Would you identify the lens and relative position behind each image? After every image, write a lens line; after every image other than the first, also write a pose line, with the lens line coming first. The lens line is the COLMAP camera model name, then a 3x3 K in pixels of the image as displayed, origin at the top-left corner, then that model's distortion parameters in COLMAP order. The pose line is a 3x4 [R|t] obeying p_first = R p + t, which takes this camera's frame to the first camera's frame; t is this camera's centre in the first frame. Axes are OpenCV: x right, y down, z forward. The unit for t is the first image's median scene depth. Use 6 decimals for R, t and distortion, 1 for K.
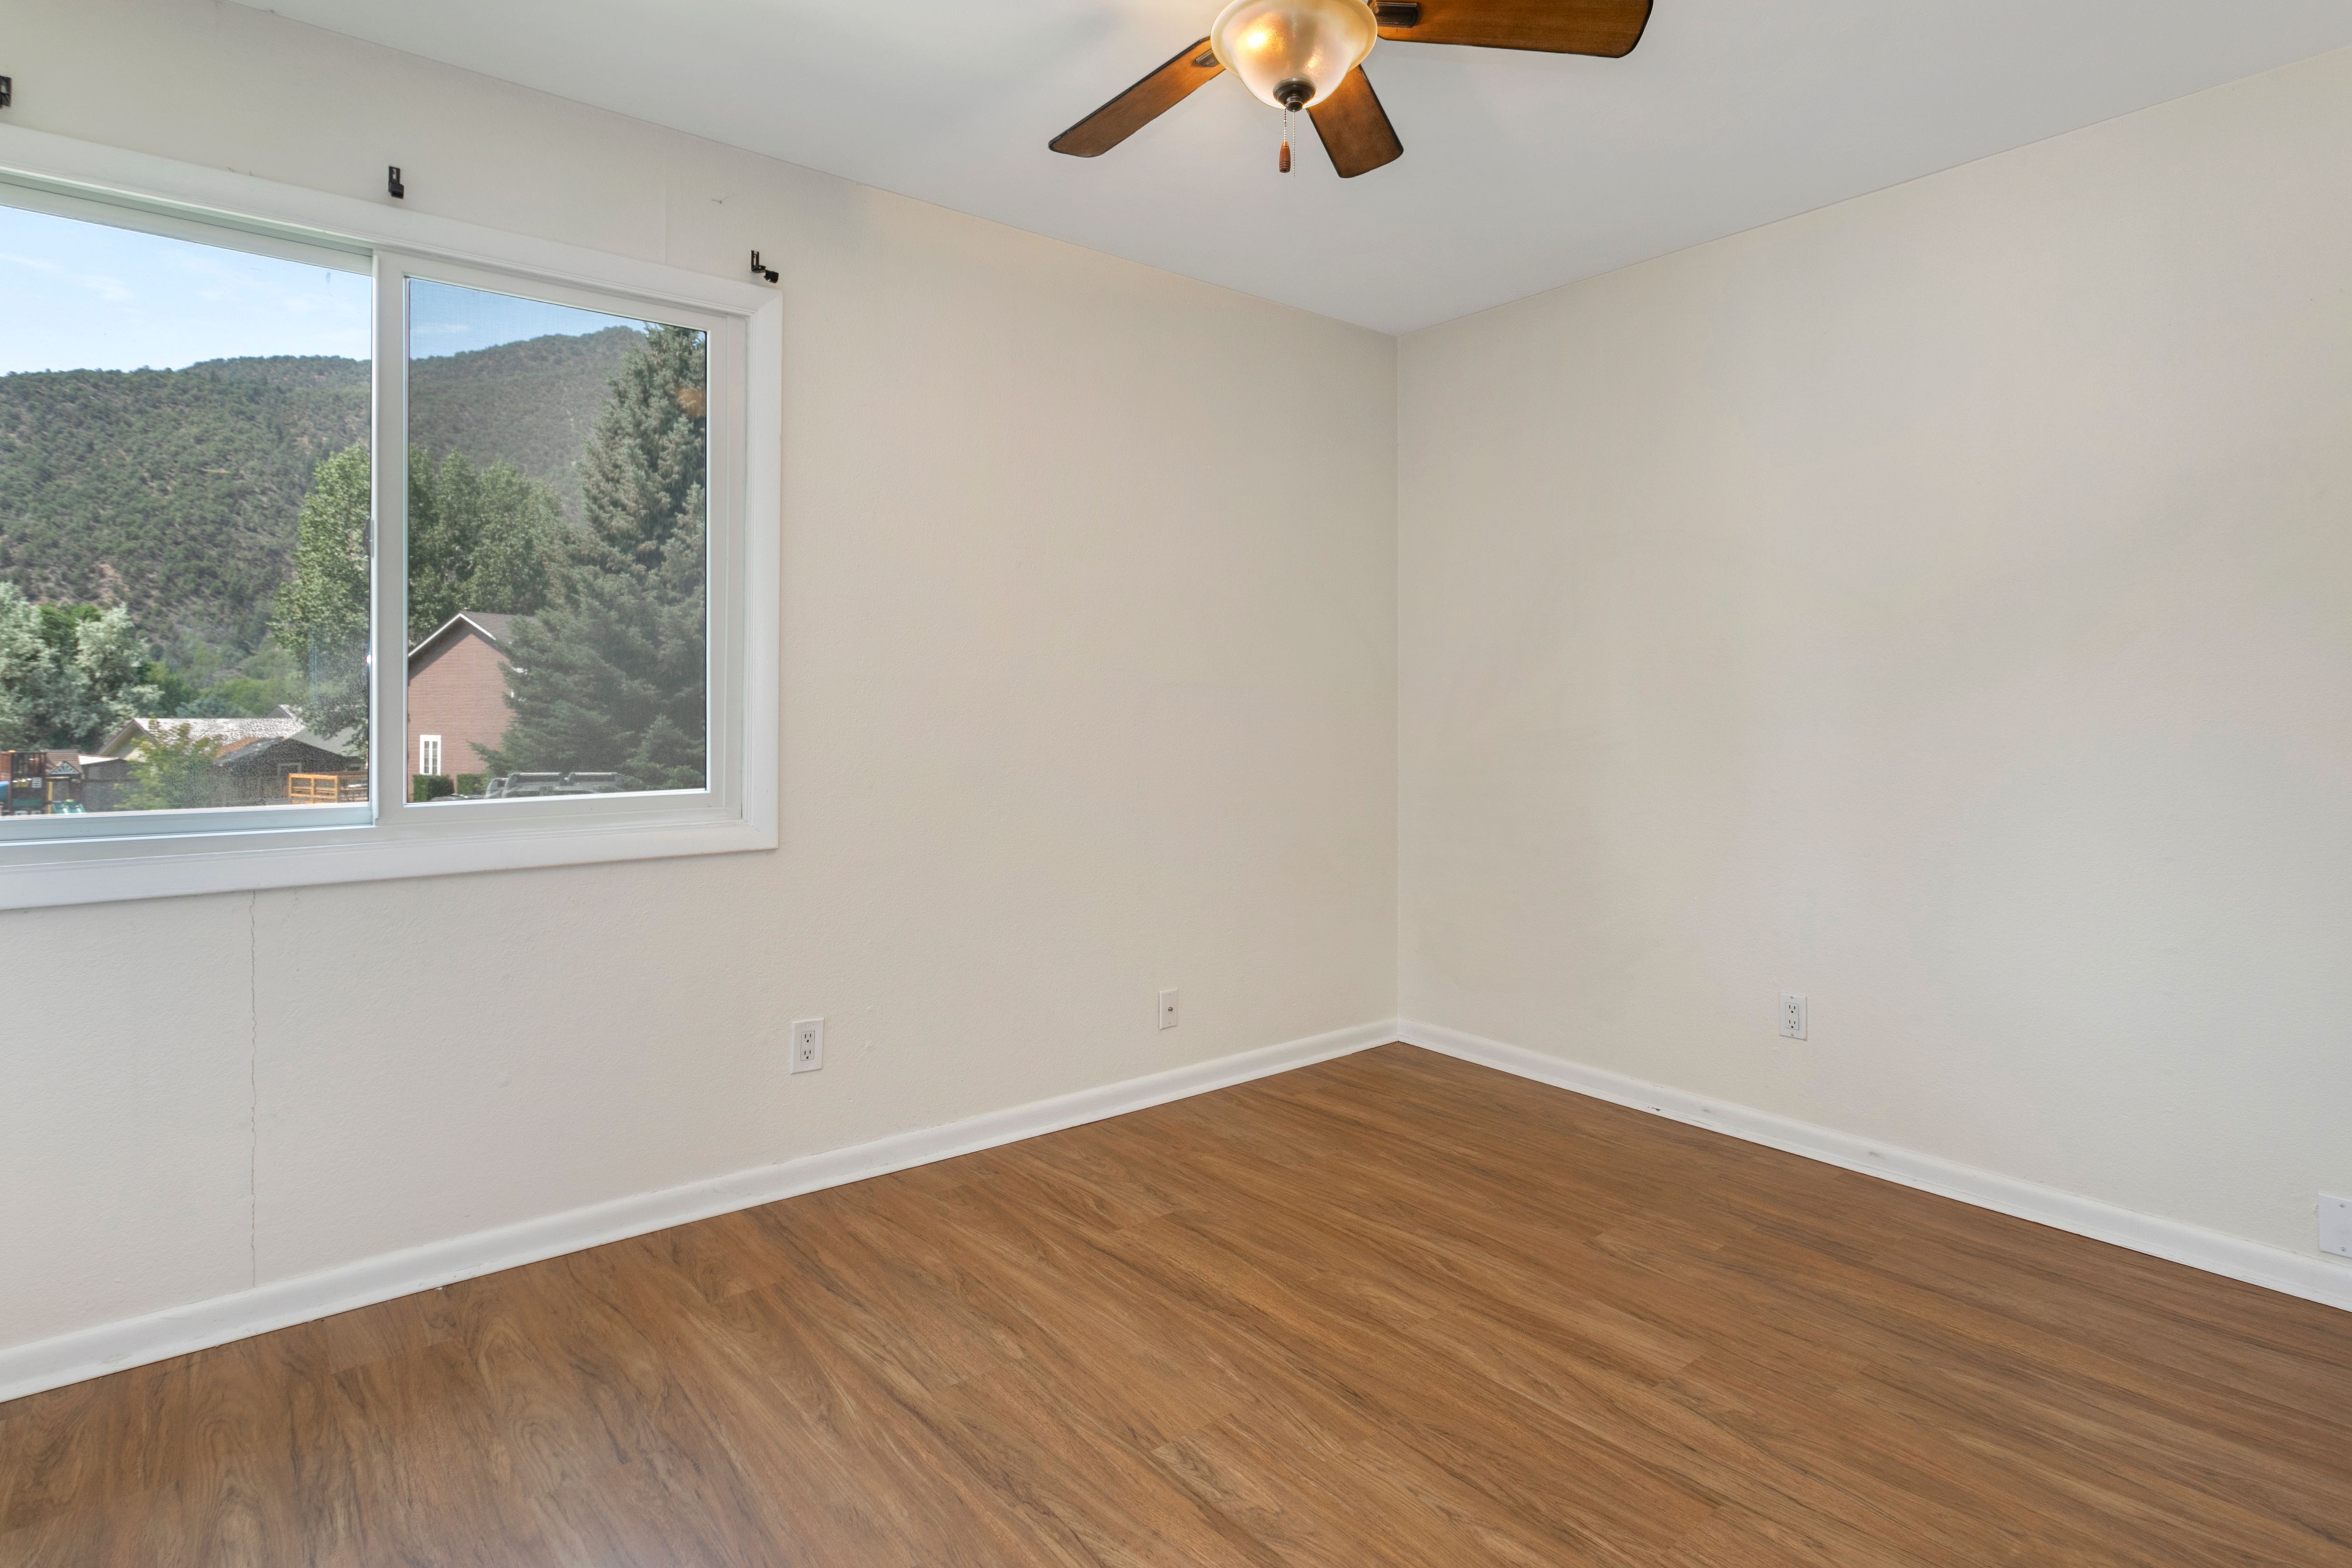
lens RADIAL K [[1142.0, 0, 1180.5], [0, 1142.0, 766.6], [0, 0, 1]] dist [-0.000150, 0.000107]
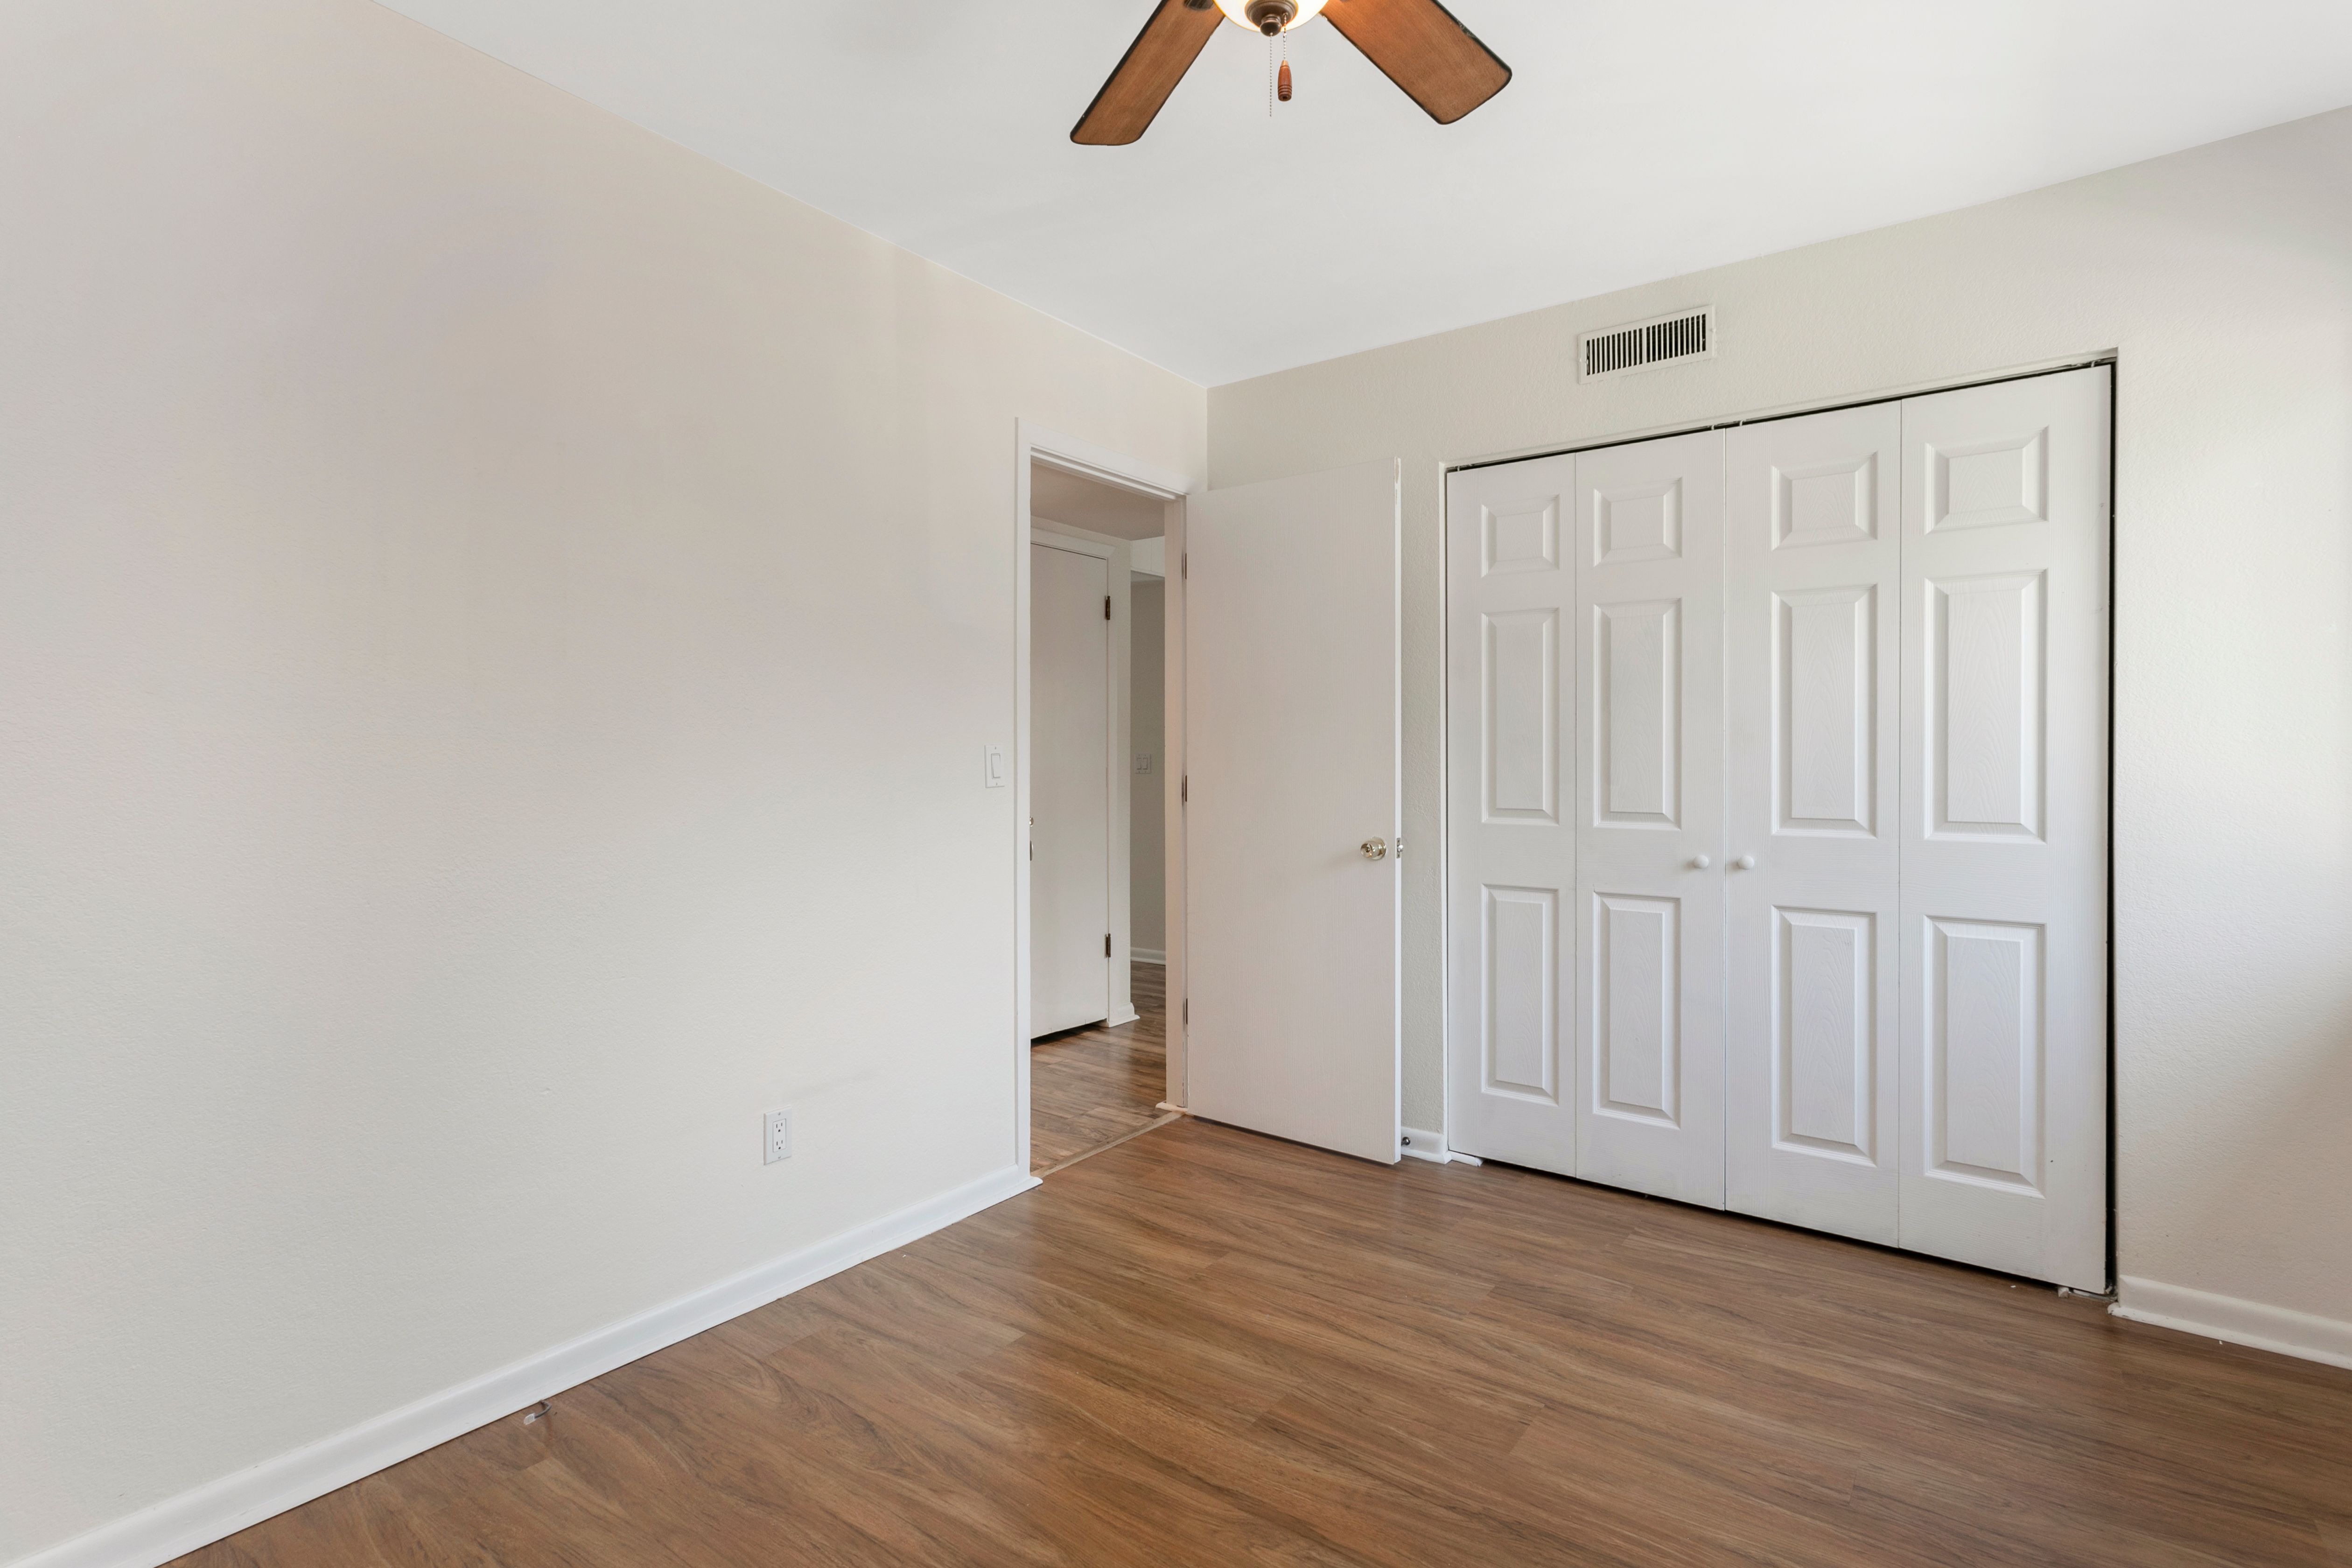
lens RADIAL K [[1142.0, 0, 1180.5], [0, 1142.0, 766.6], [0, 0, 1]] dist [-0.000150, 0.000107]
pose [[-0.965537, -0.000878, -0.260266, 0.419841], [-0.013468, 0.998823, 0.046594, -0.102938], [0.259919, 0.048493, -0.964412, 1.957038]]
